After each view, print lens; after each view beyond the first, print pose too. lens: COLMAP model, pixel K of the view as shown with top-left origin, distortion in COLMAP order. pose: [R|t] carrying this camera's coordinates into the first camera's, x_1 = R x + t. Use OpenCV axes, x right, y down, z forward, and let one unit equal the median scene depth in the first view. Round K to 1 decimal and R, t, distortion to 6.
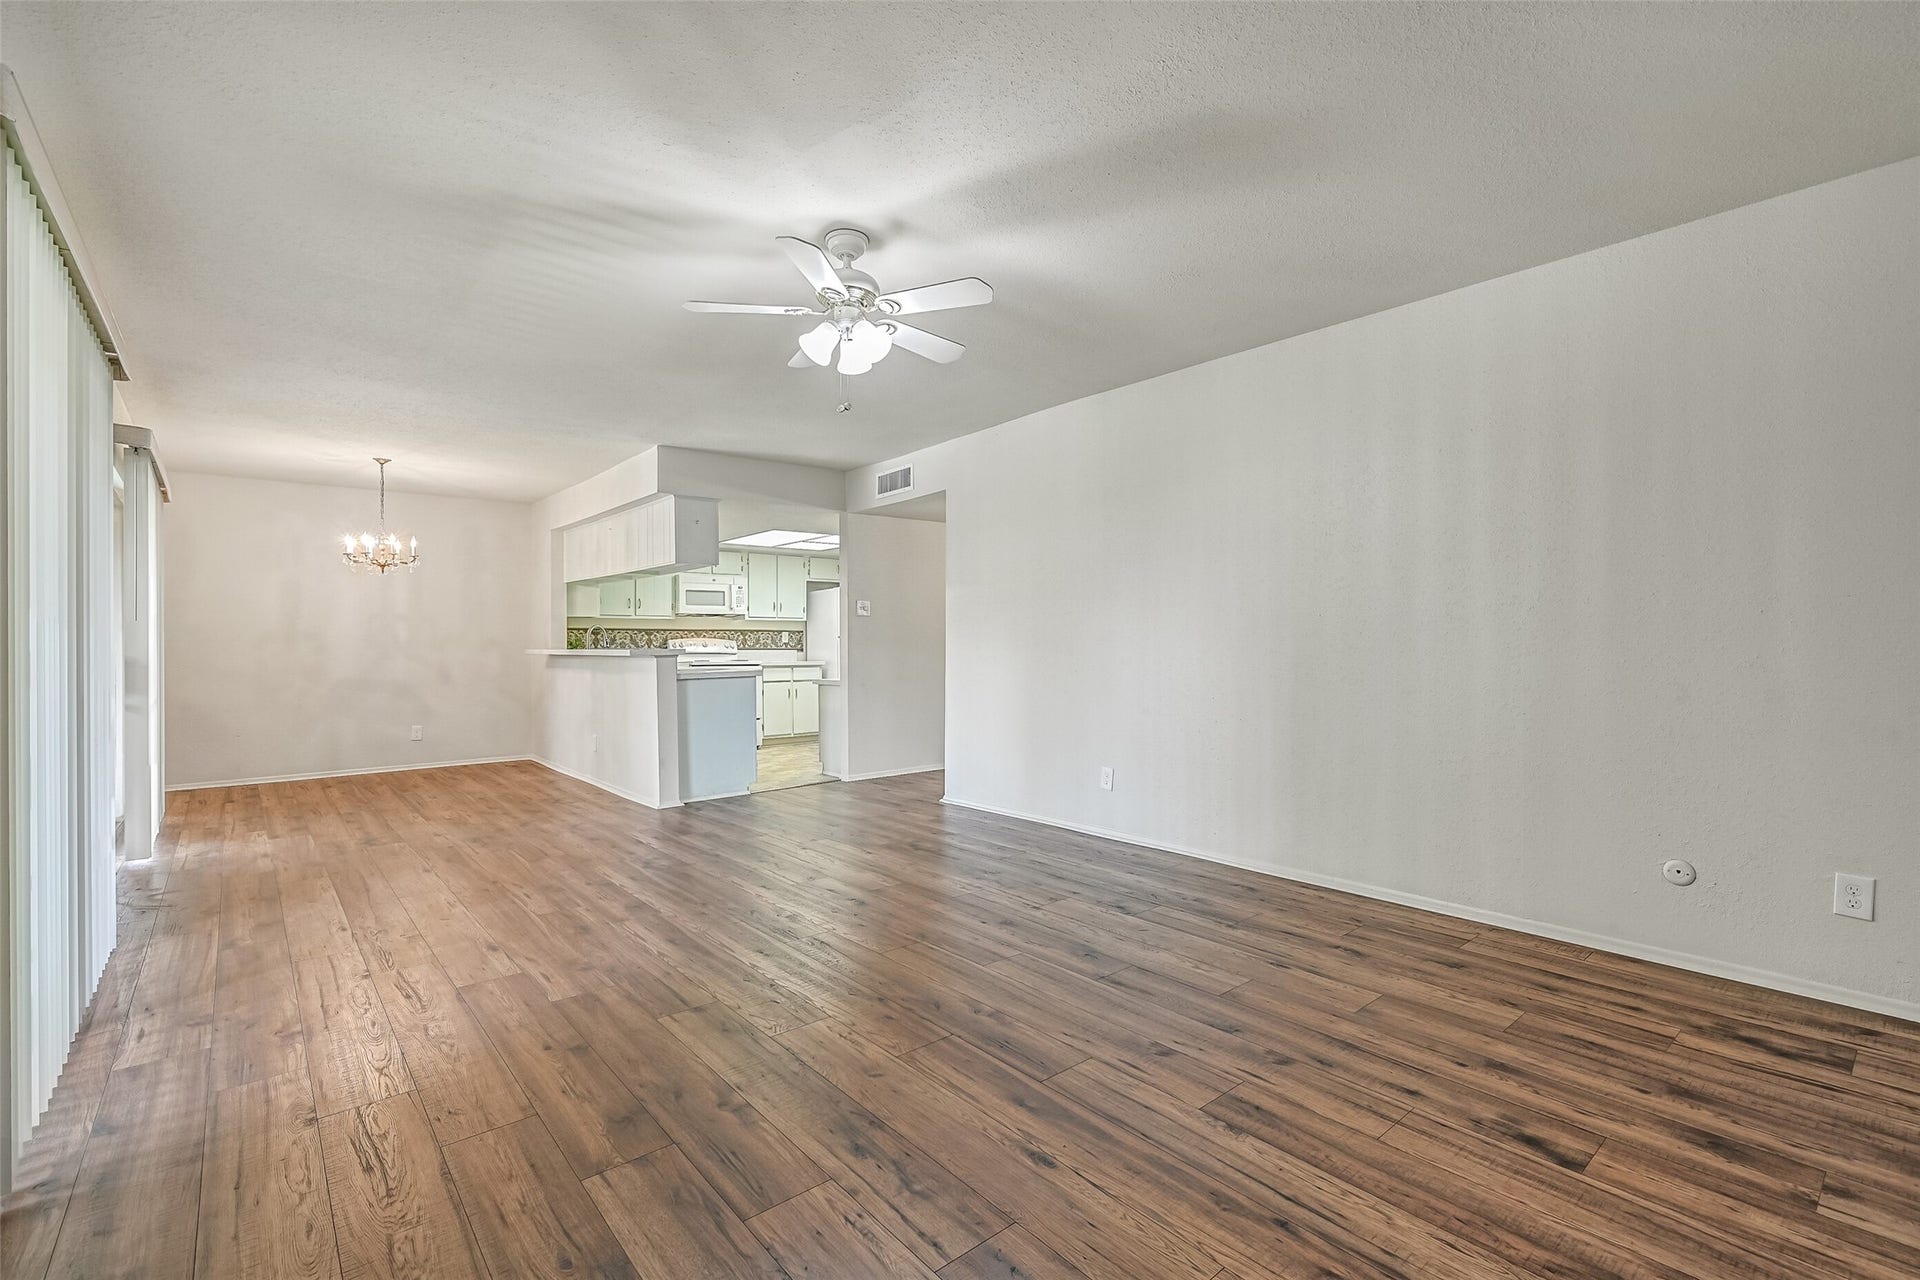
lens RADIAL K [[851.8, 0, 971.6], [0, 851.8, 640.8], [0, 0, 1]] dist [0.000082, -0.000326]
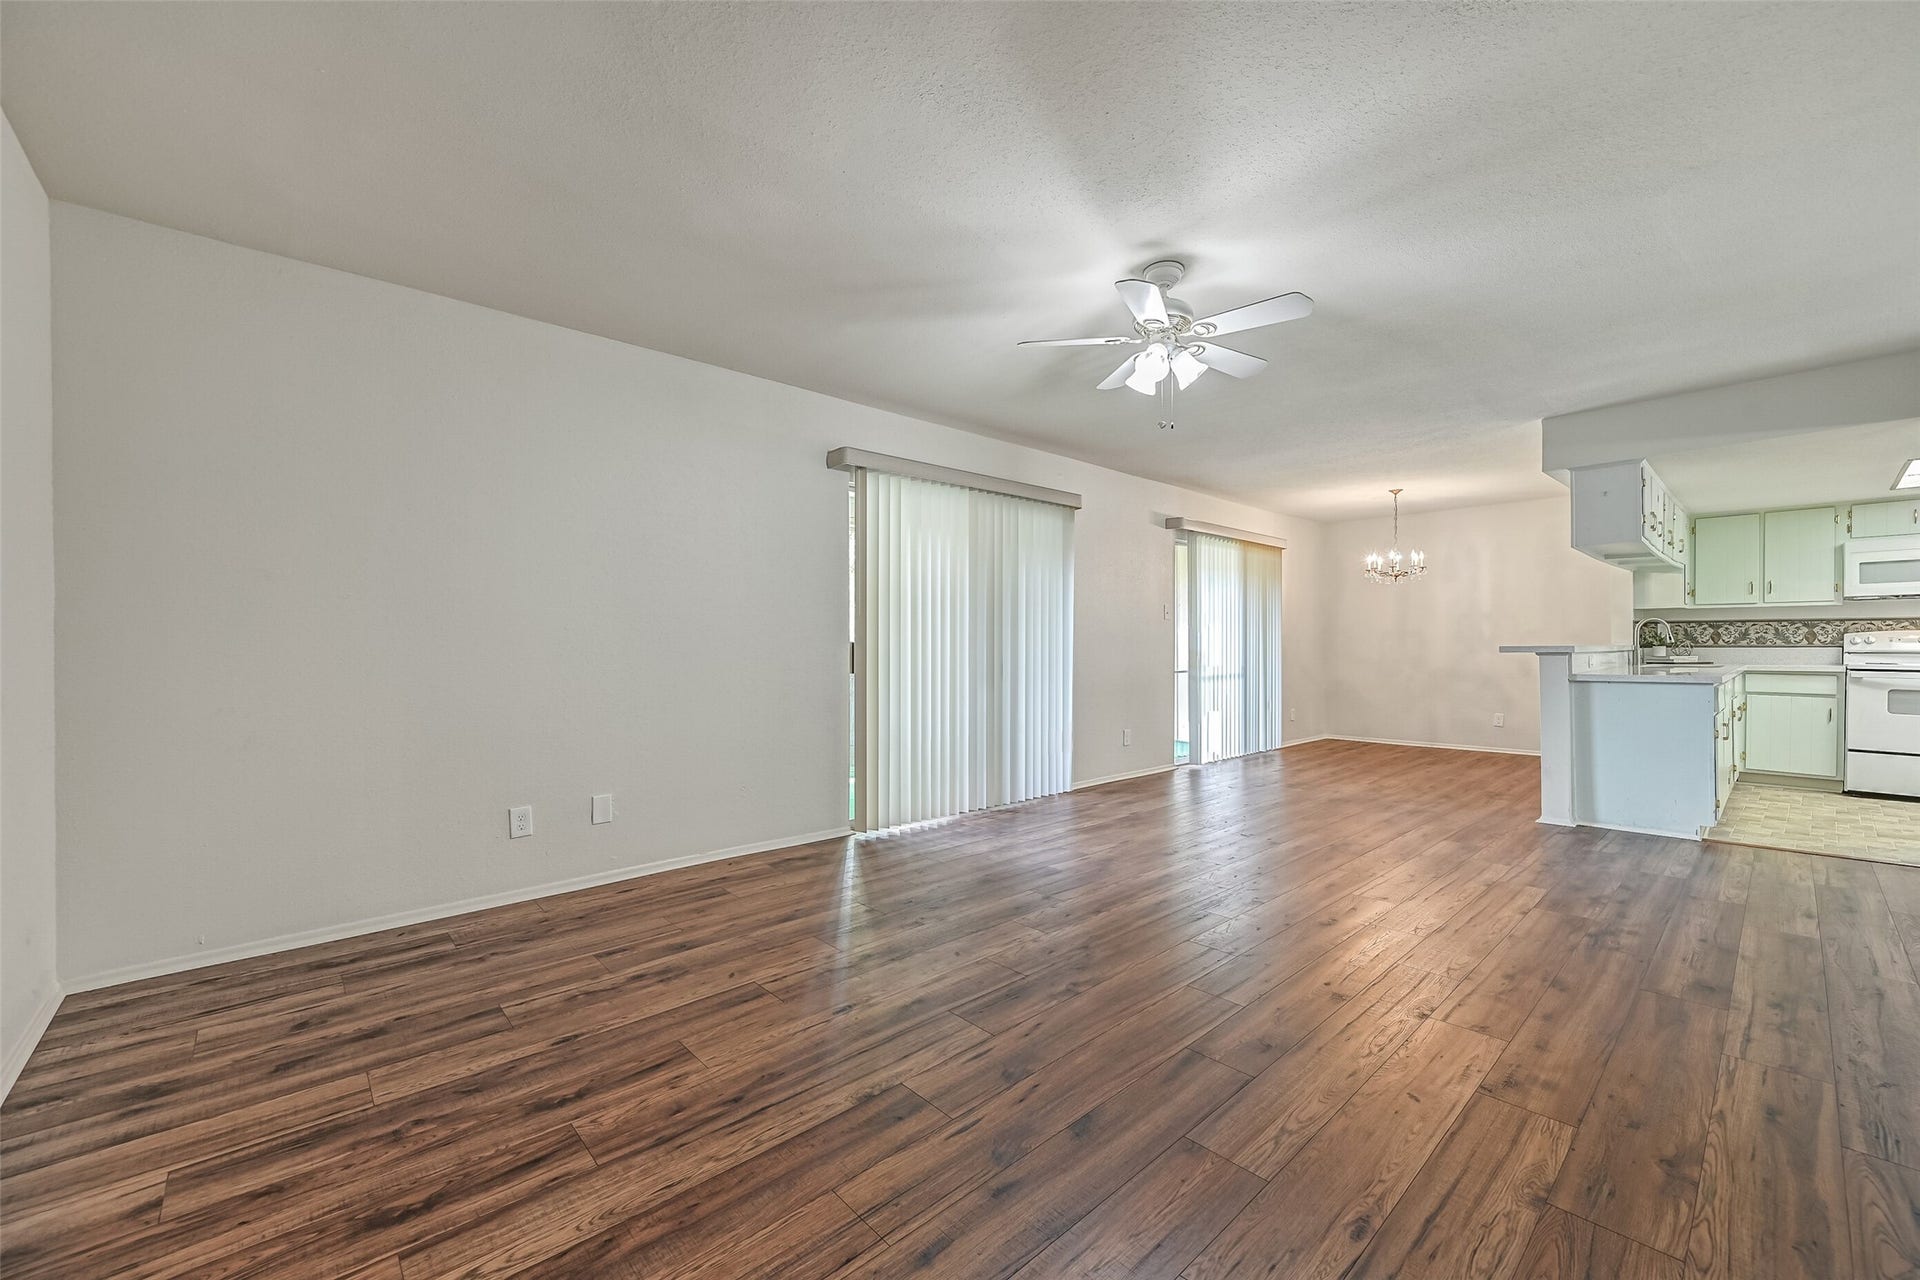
lens RADIAL K [[764.1, 0, 966.4], [0, 764.1, 645.2], [0, 0, 1]] dist [0.000151, 0.000103]
pose [[0.030512, 0.006606, -0.999513, 0.674769], [0.006254, 0.999957, 0.006800, -0.000328], [0.999515, -0.006459, 0.030470, 0.585969]]
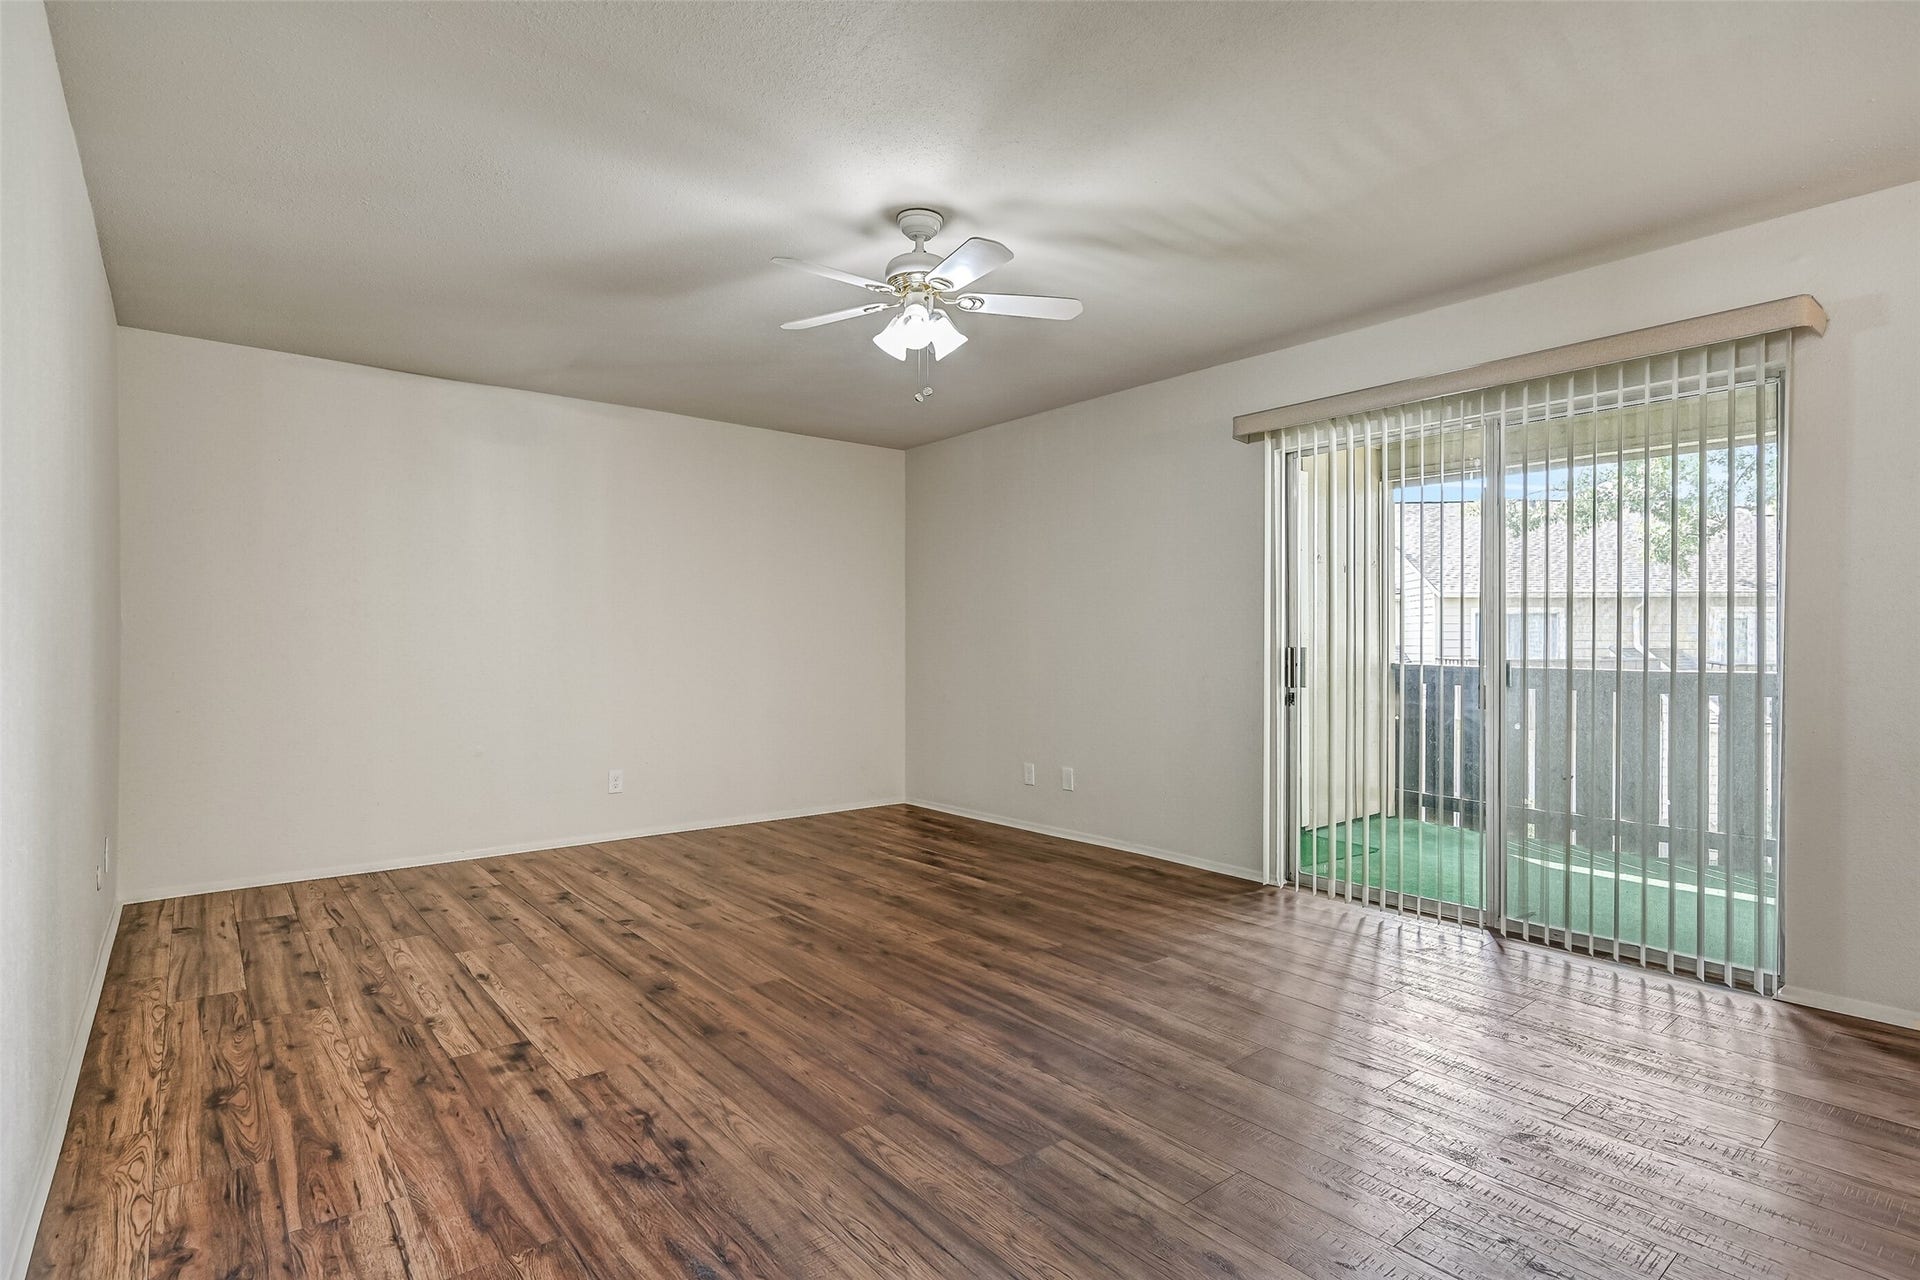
lens RADIAL K [[941.9, 0, 974.0], [0, 941.9, 645.7], [0, 0, 1]] dist [-0.005329, -0.000332]
pose [[-0.999801, 0.003272, 0.019690, -0.184391], [0.003212, 0.999990, -0.003072, 0.001794], [-0.019700, -0.003008, -0.999801, 1.662097]]
